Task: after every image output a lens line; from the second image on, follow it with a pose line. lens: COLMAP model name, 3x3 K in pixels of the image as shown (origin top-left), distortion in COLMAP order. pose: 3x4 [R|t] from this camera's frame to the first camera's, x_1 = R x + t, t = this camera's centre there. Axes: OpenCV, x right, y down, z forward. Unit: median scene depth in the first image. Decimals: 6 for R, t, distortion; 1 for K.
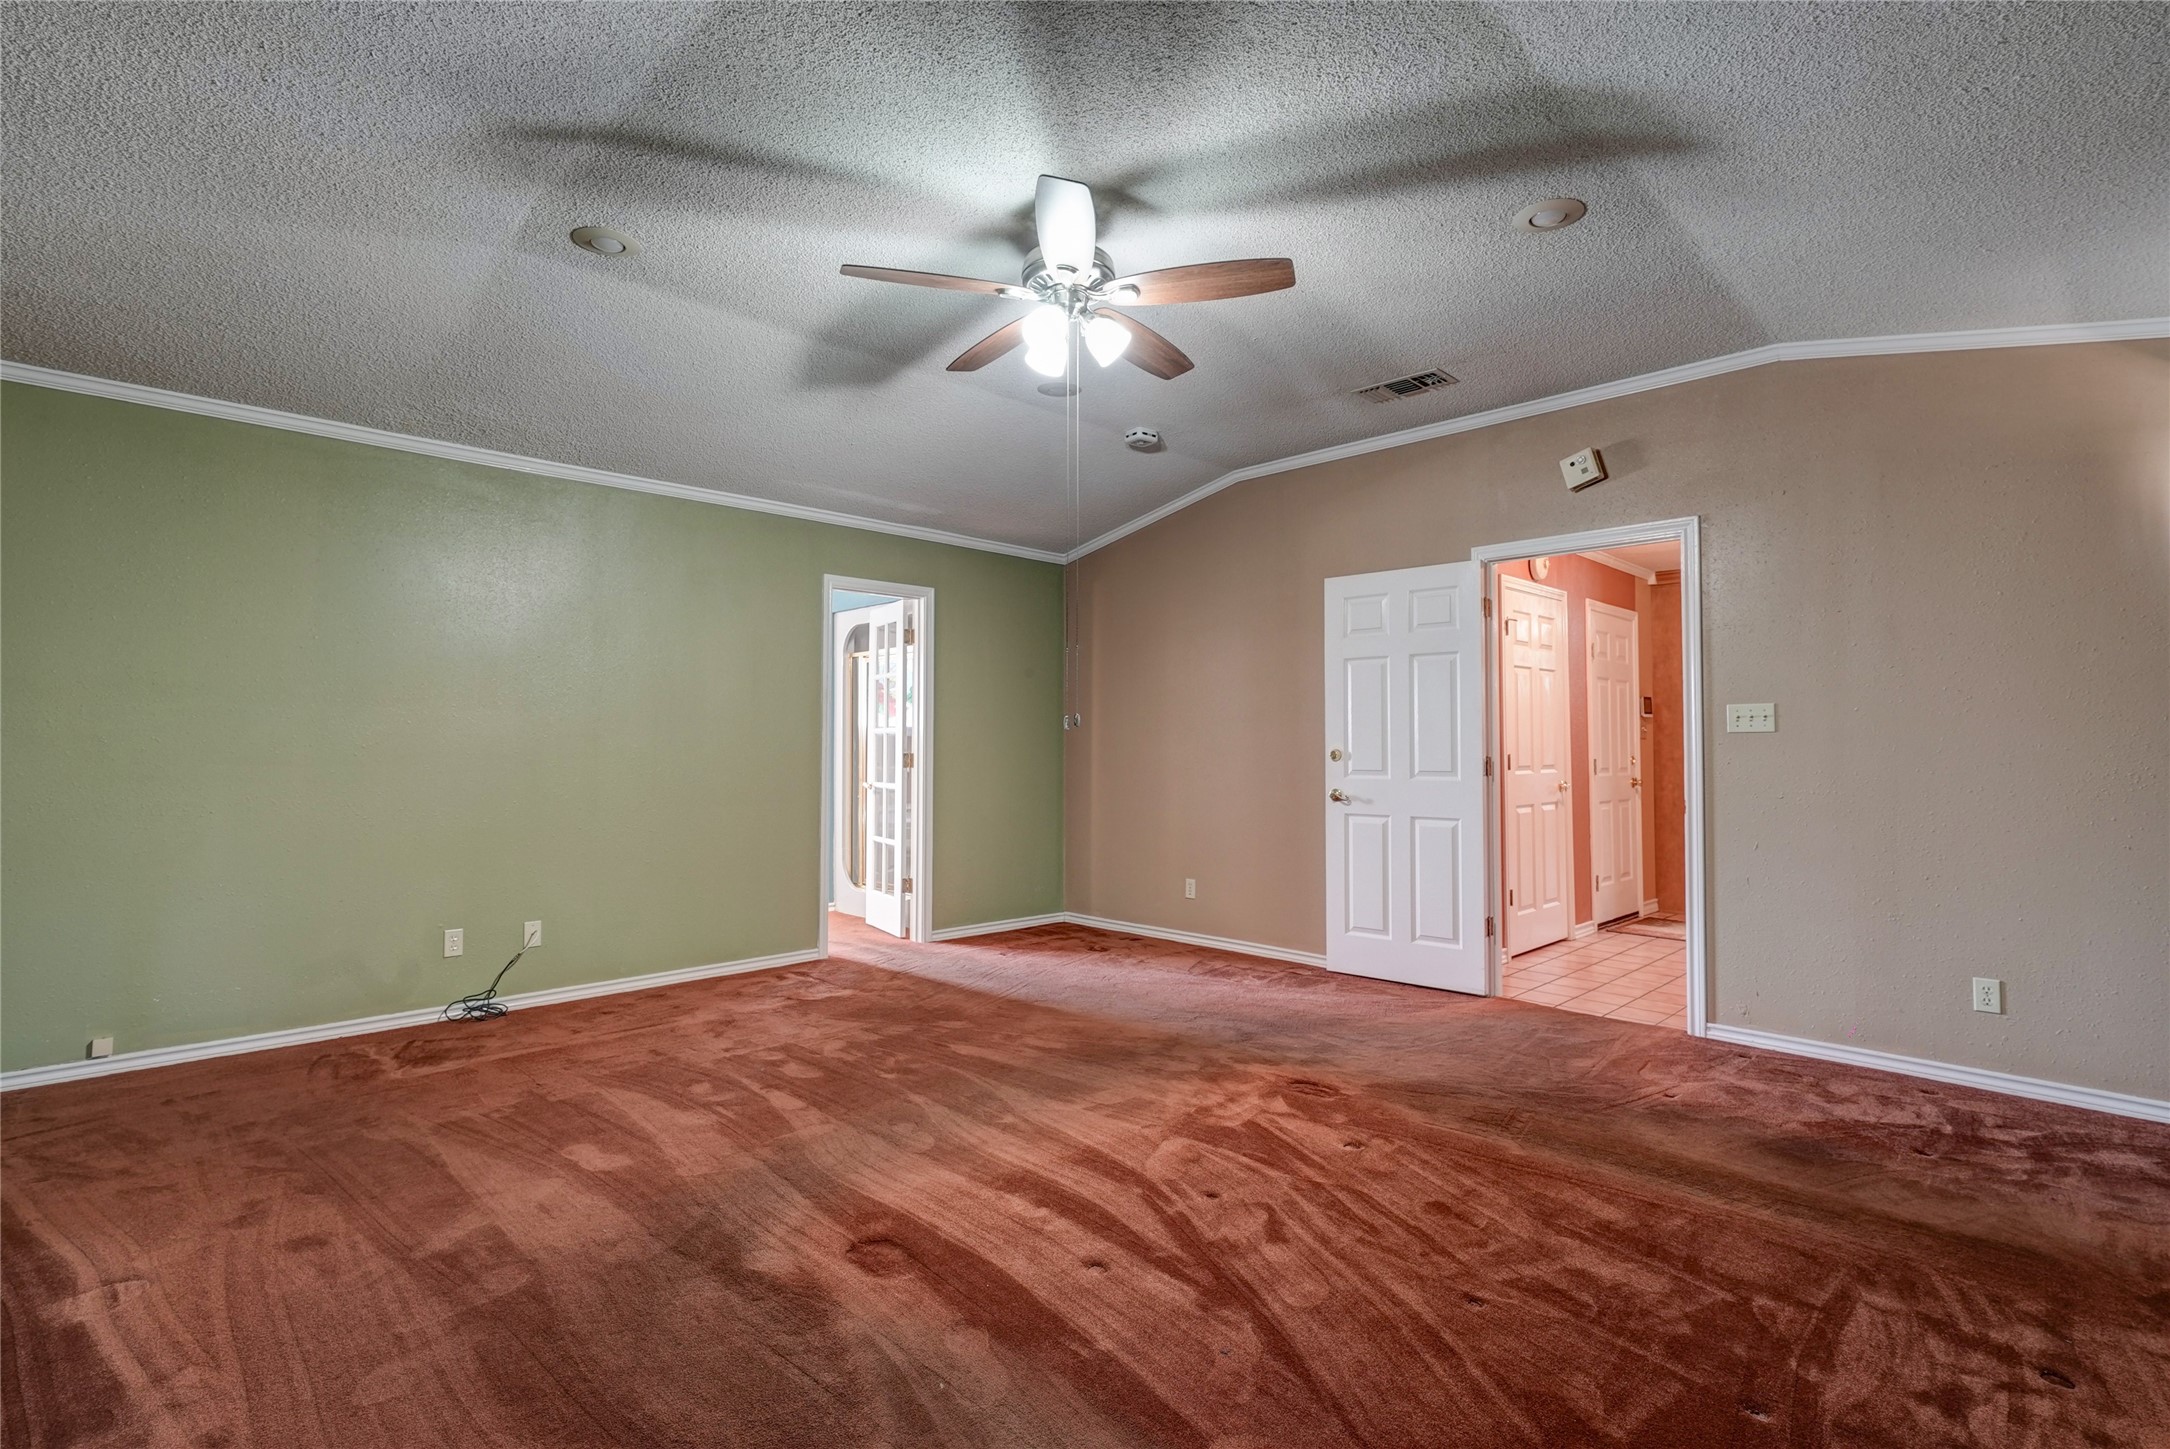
lens RADIAL K [[1043.9, 0, 1085.0], [0, 1043.9, 724.5], [0, 0, 1]] dist [0.002354, 0.000270]
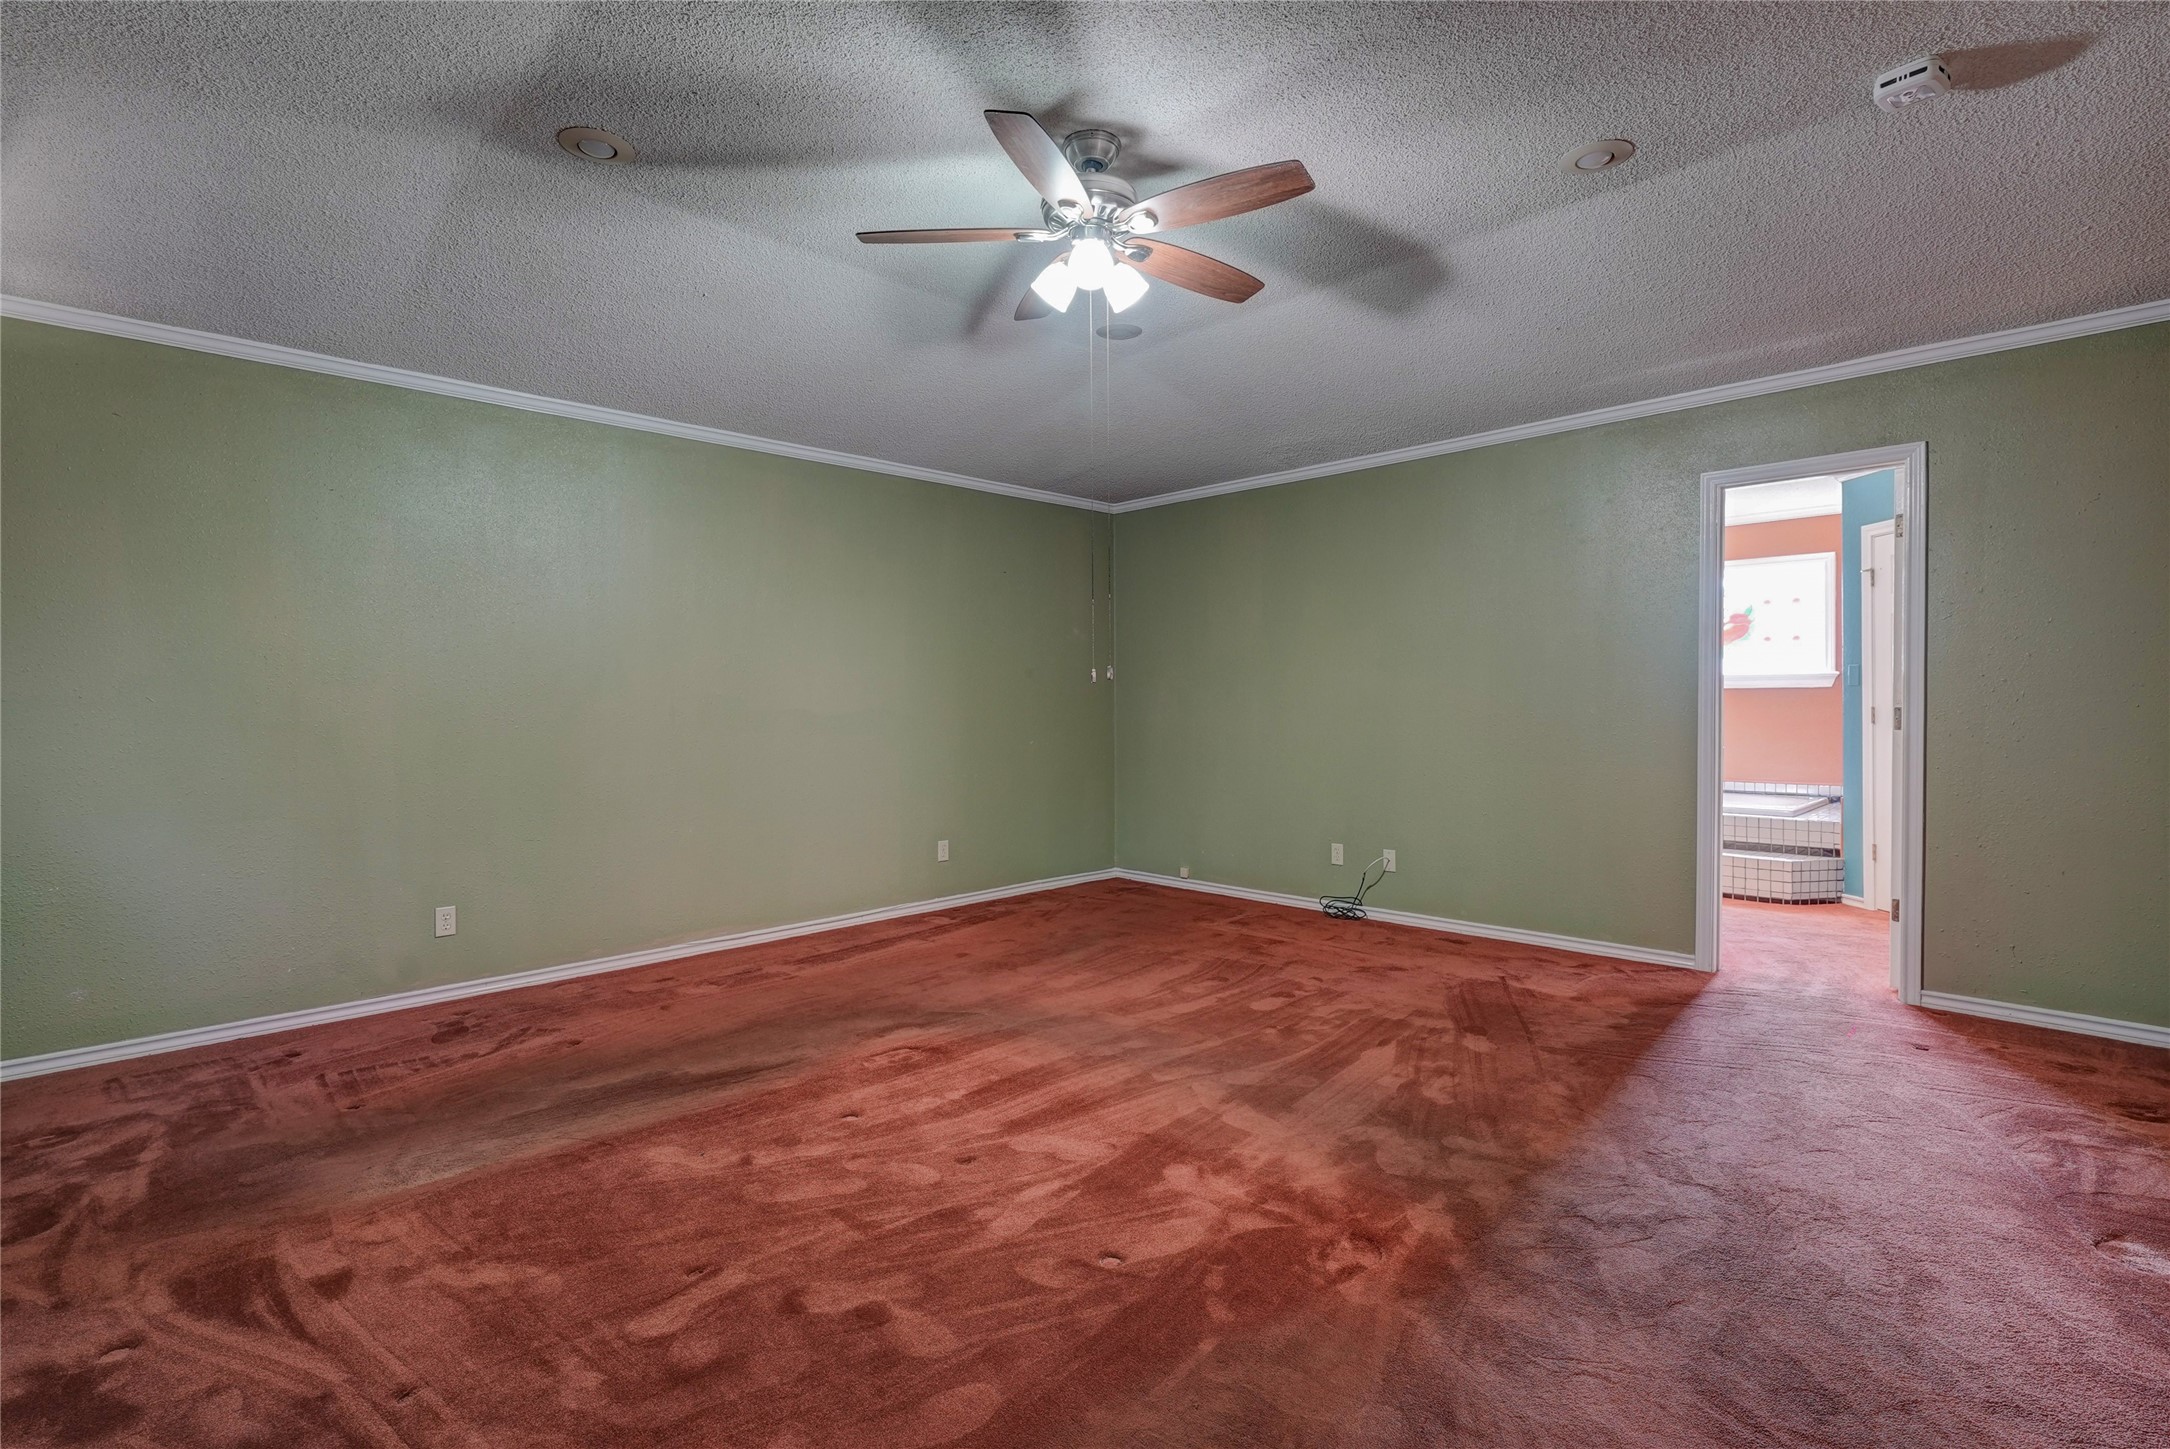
lens RADIAL K [[1043.9, 0, 1085.0], [0, 1043.9, 724.5], [0, 0, 1]] dist [0.002354, 0.000270]
pose [[-0.010168, 0.018556, -0.999776, 0.744239], [0.029859, 0.999388, 0.018245, 0.017784], [0.999502, -0.029667, -0.010716, 0.772960]]
